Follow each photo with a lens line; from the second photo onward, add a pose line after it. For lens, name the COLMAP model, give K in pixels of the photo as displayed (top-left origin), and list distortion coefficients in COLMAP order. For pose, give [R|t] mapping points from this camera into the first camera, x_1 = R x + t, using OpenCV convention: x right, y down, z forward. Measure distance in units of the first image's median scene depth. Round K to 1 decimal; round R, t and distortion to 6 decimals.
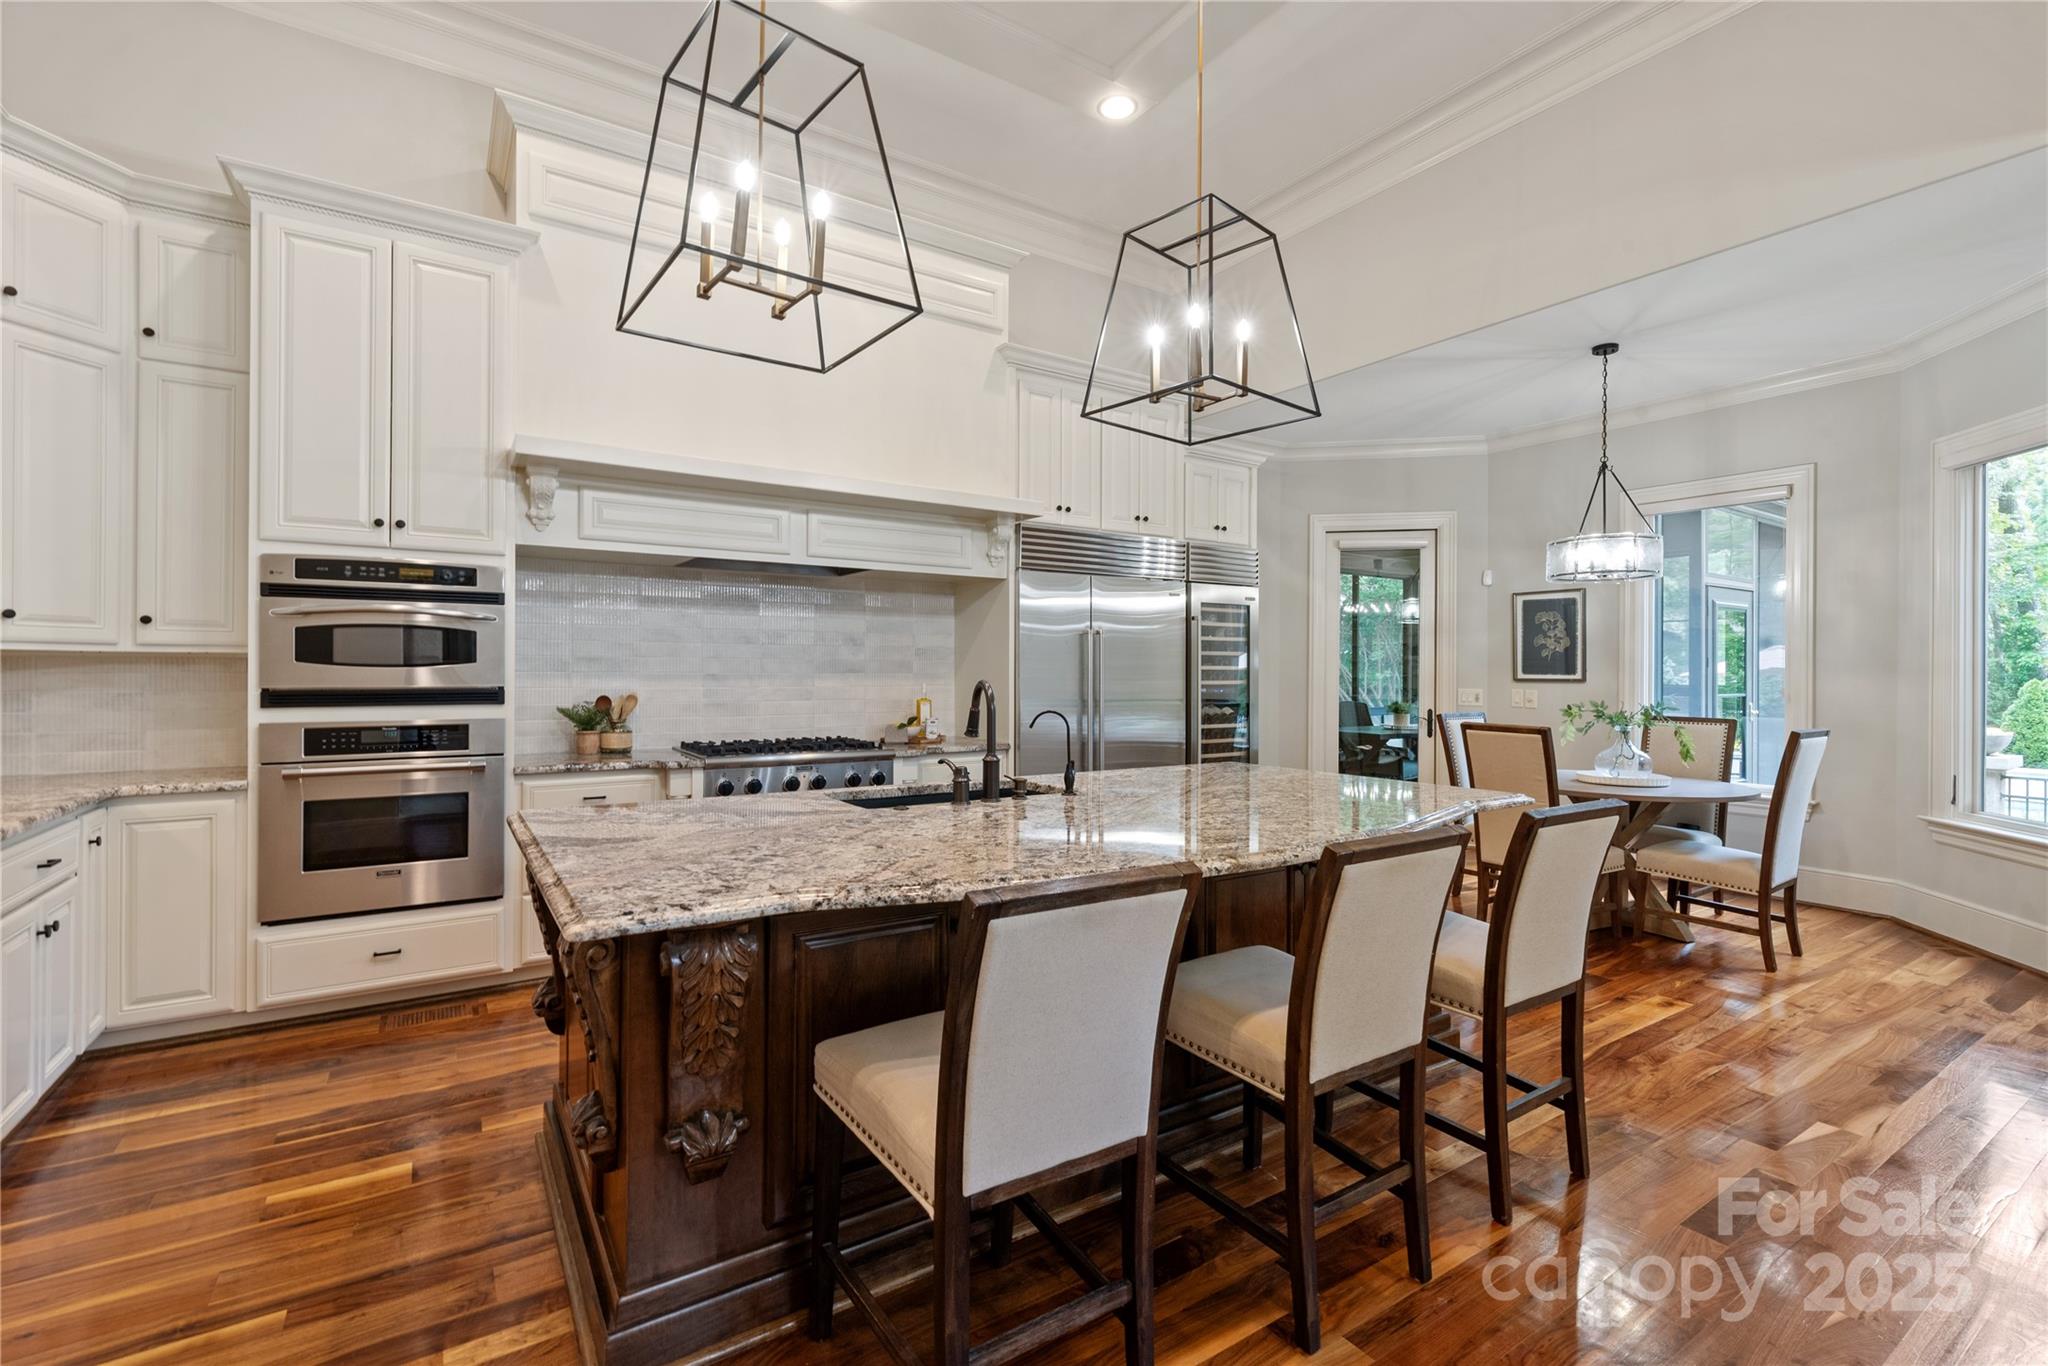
lens RADIAL K [[896.4, 0, 1023.8], [0, 896.4, 672.2], [0, 0, 1]] dist [-0.000104, 0.000025]
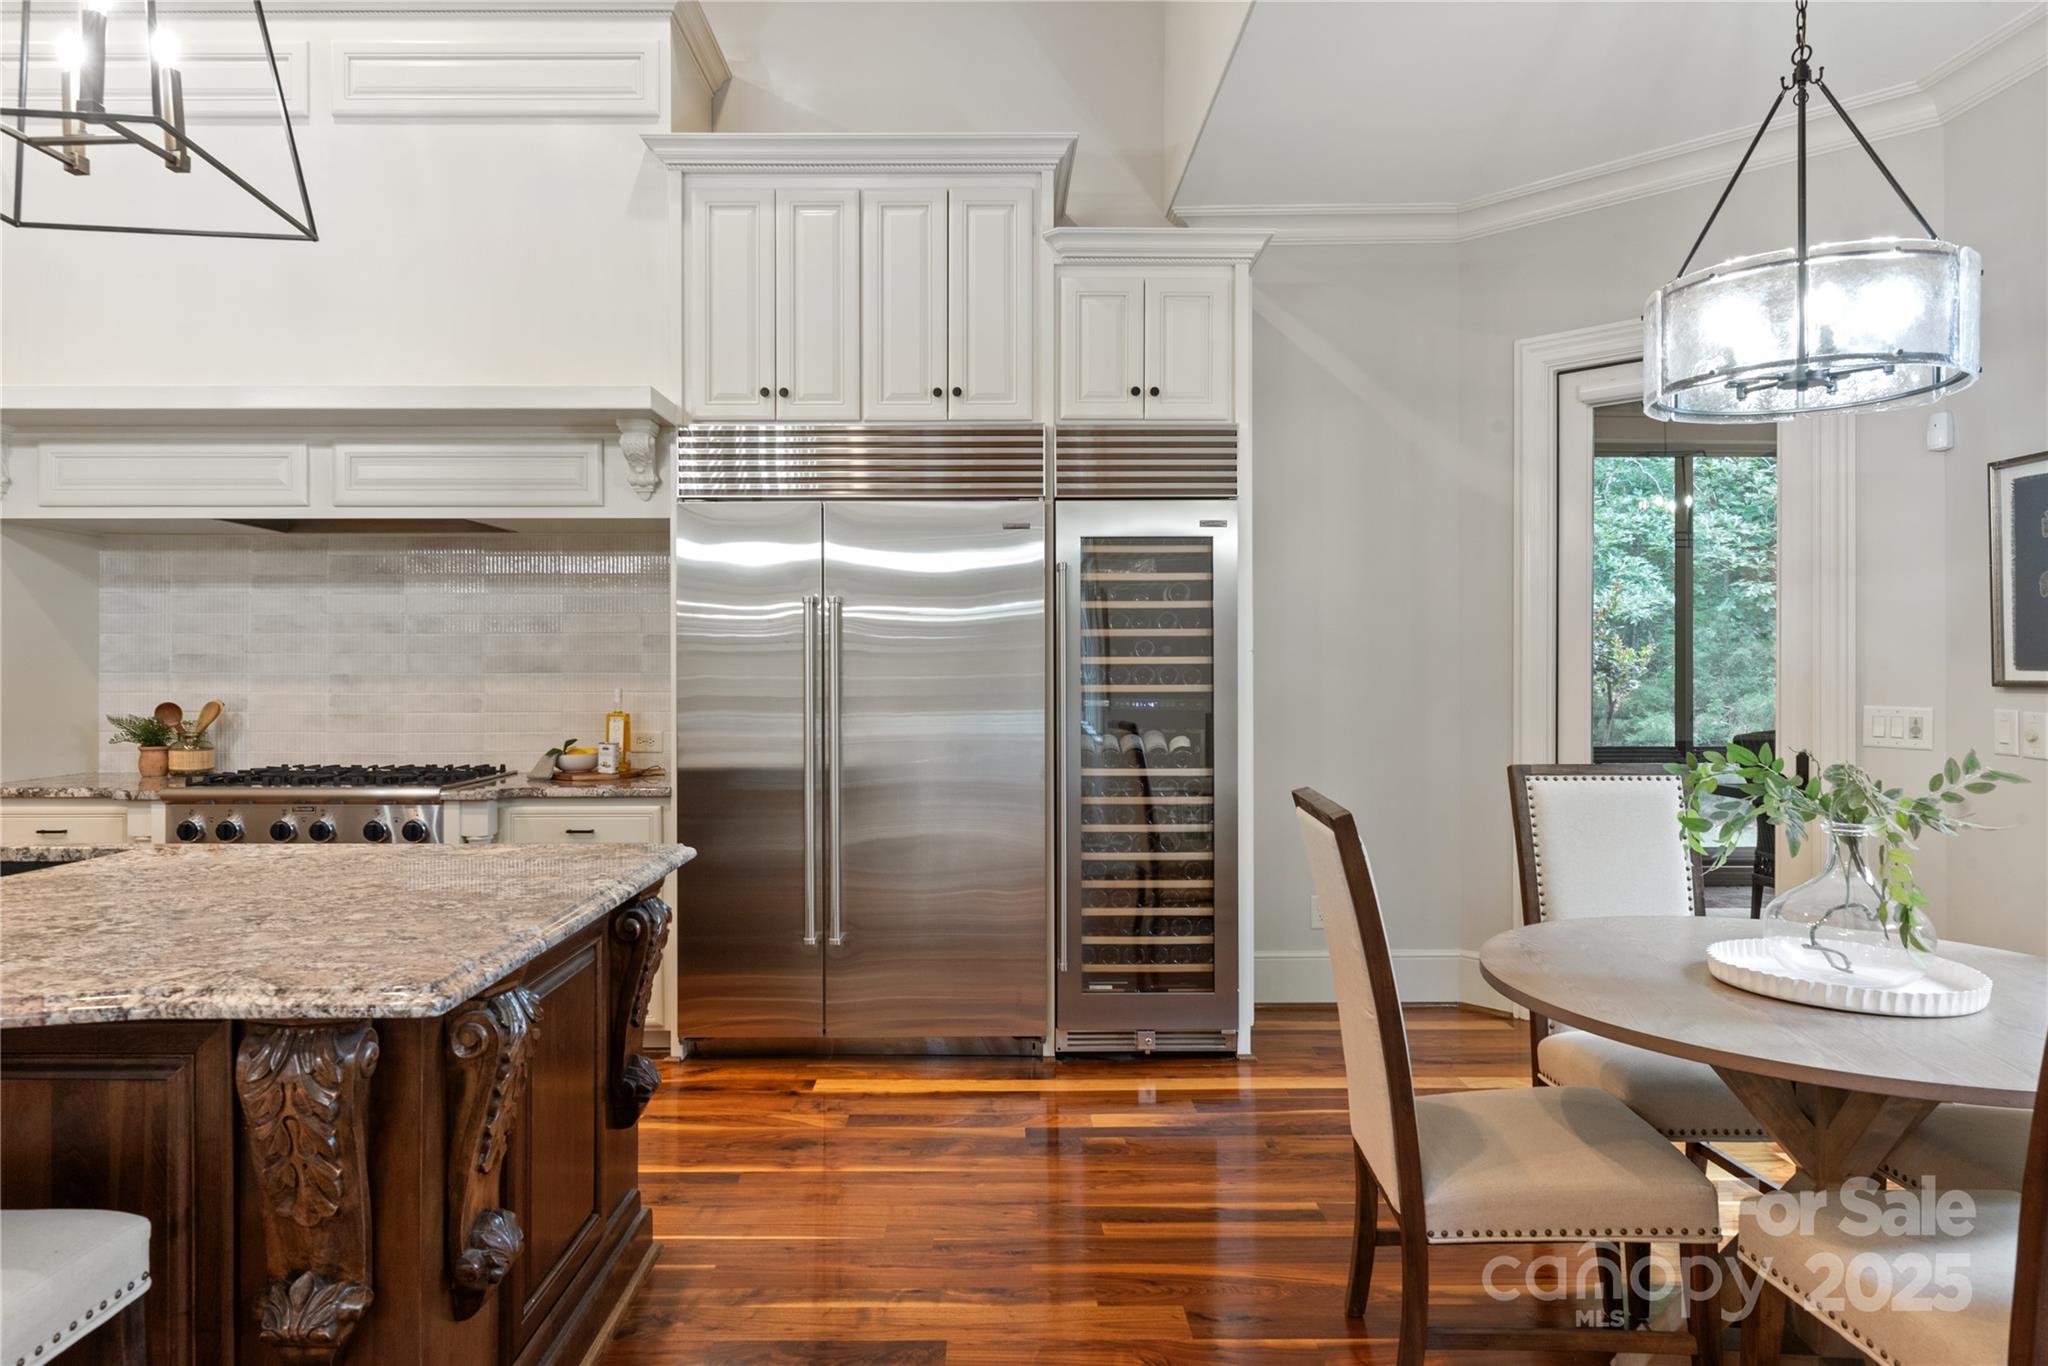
lens RADIAL K [[1236.4, 0, 992.3], [0, 1236.4, 668.4], [0, 0, 1]] dist [-0.001351, -0.000454]
pose [[0.839642, -0.004976, -0.543118, 0.691074], [0.003927, 0.999988, -0.003091, 0.002066], [0.543127, 0.000463, 0.839651, 0.453162]]
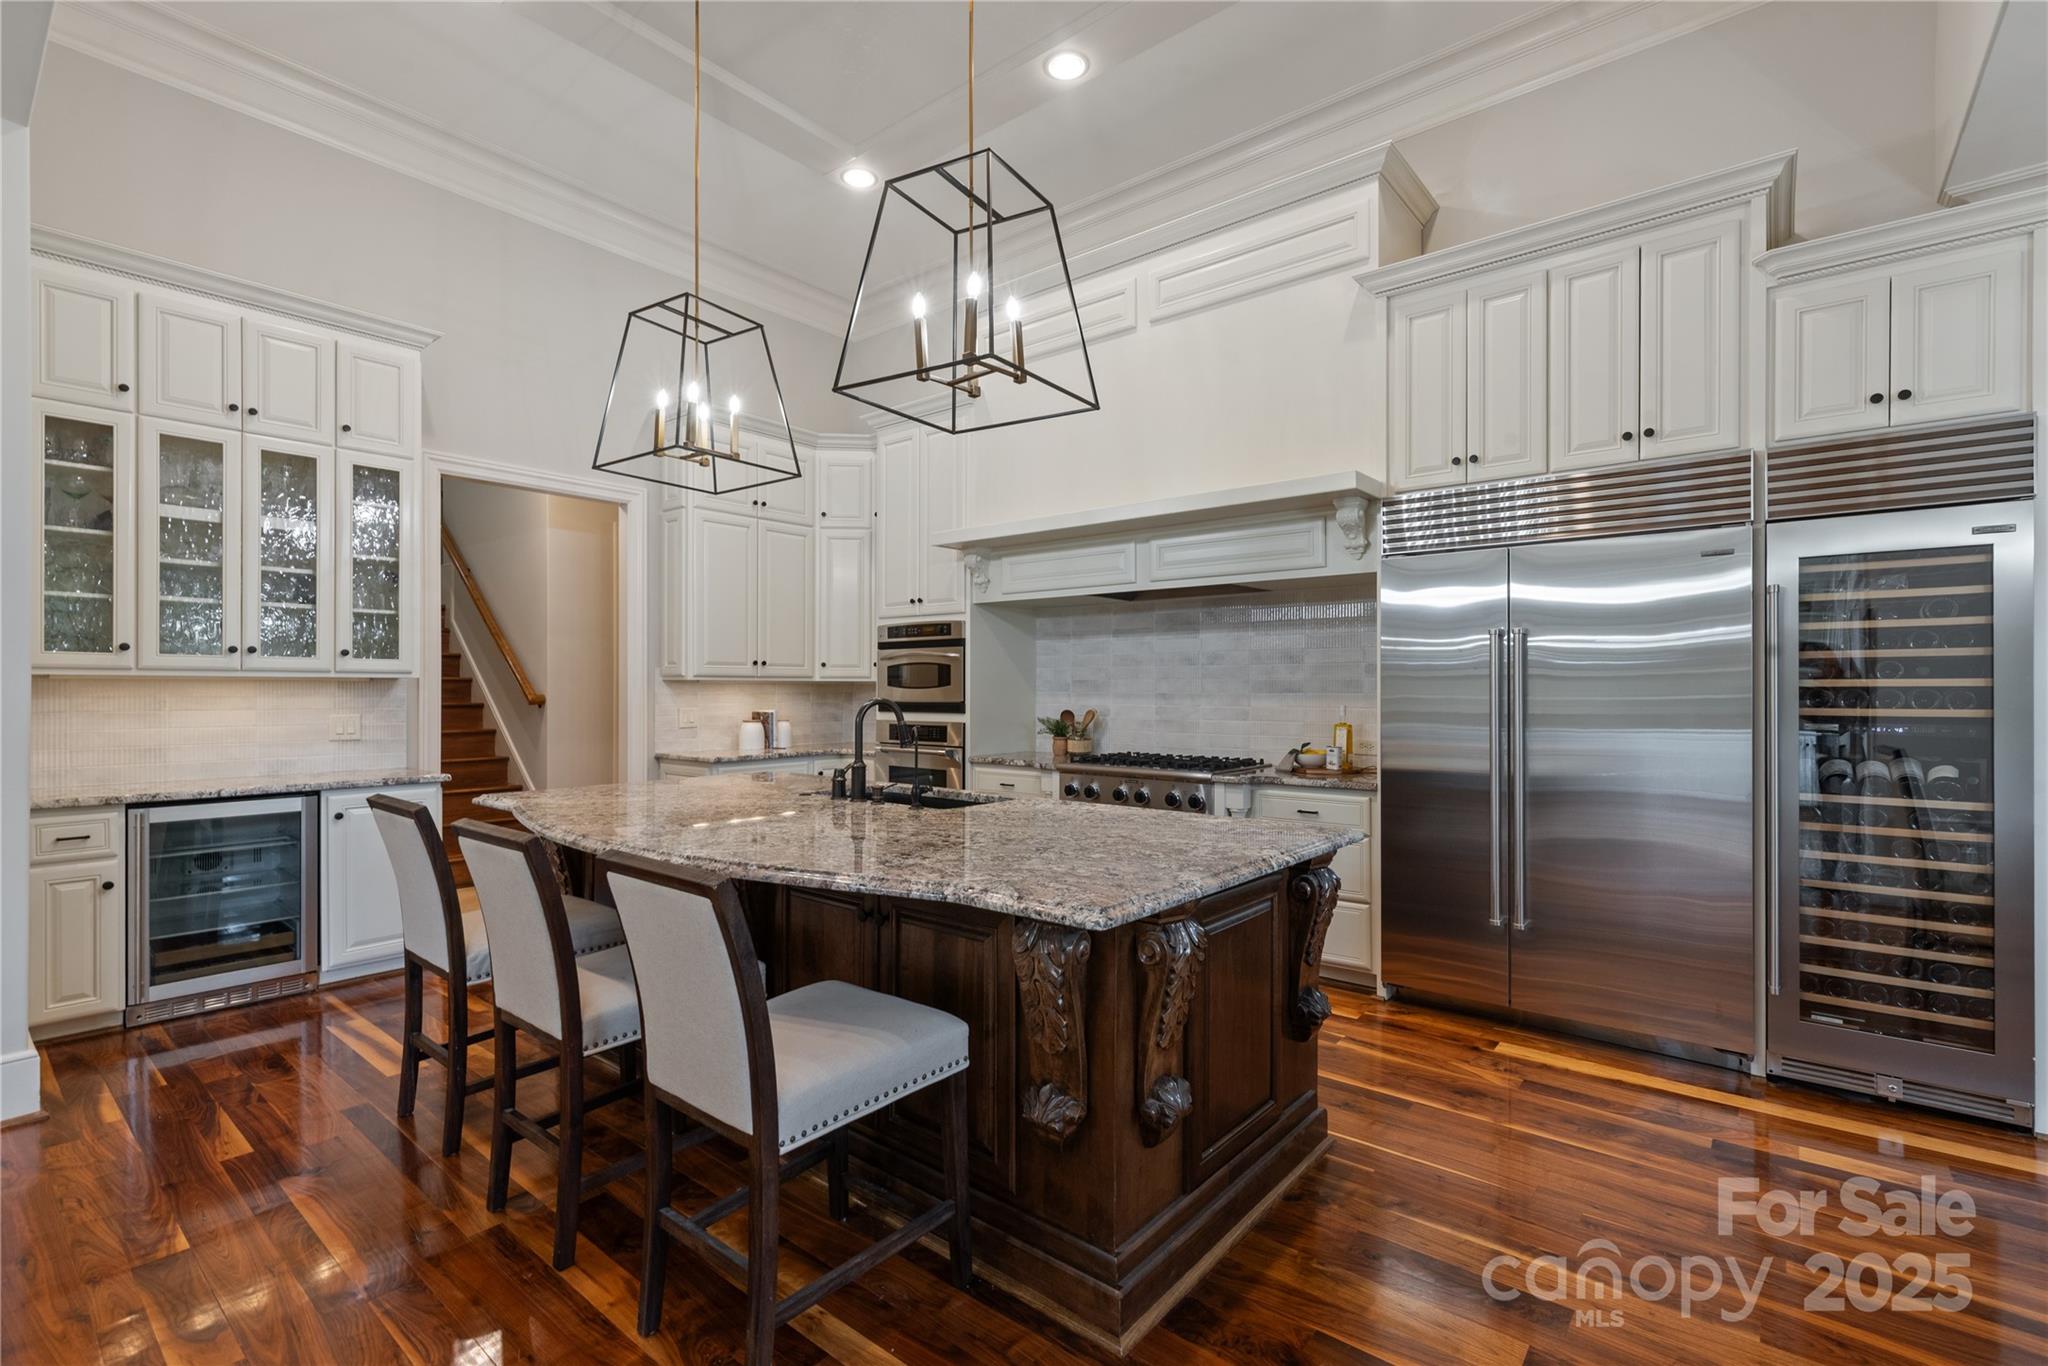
lens RADIAL K [[917.7, 0, 1025.6], [0, 917.7, 688.8], [0, 0, 1]] dist [0.003021, 0.000053]
pose [[0.301673, -0.003735, -0.953404, 0.718807], [-0.000668, 0.999991, -0.004129, 0.001000], [0.953411, 0.001882, 0.301668, 0.517411]]
